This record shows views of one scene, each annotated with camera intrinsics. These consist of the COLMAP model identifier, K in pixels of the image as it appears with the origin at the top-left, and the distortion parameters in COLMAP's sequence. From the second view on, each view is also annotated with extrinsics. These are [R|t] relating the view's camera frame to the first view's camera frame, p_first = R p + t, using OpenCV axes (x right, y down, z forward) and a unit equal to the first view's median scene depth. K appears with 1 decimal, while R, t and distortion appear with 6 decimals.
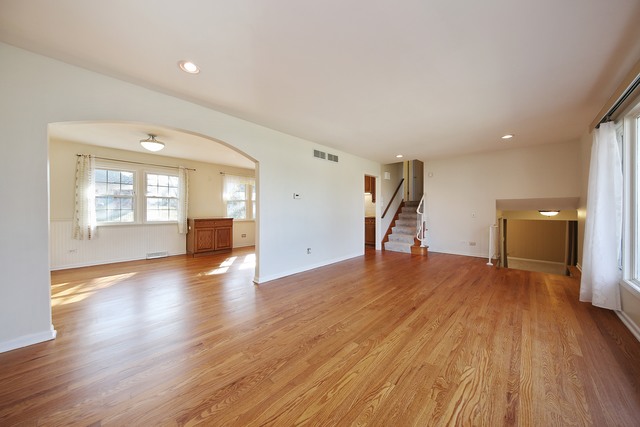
lens RADIAL K [[215.5, 0, 321.0], [0, 215.5, 212.0], [0, 0, 1]] dist [-0.001890, -0.000106]
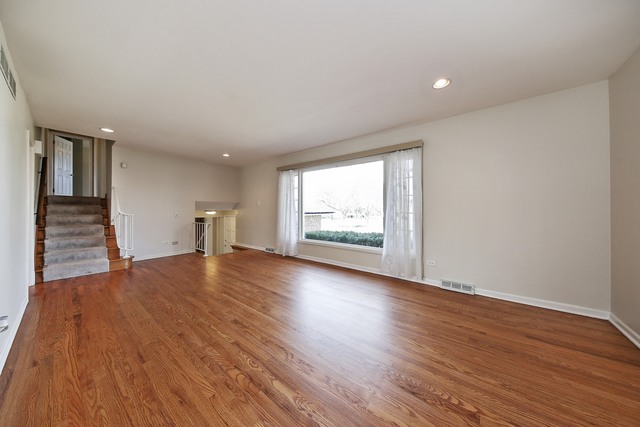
lens RADIAL K [[206.1, 0, 321.1], [0, 206.1, 211.4], [0, 0, 1]] dist [0.000647, 0.000026]
pose [[-0.094067, -0.001272, 0.995565, -0.626429], [0.006899, 0.999974, 0.001930, -0.001731], [-0.995542, 0.007050, -0.094056, 0.733190]]
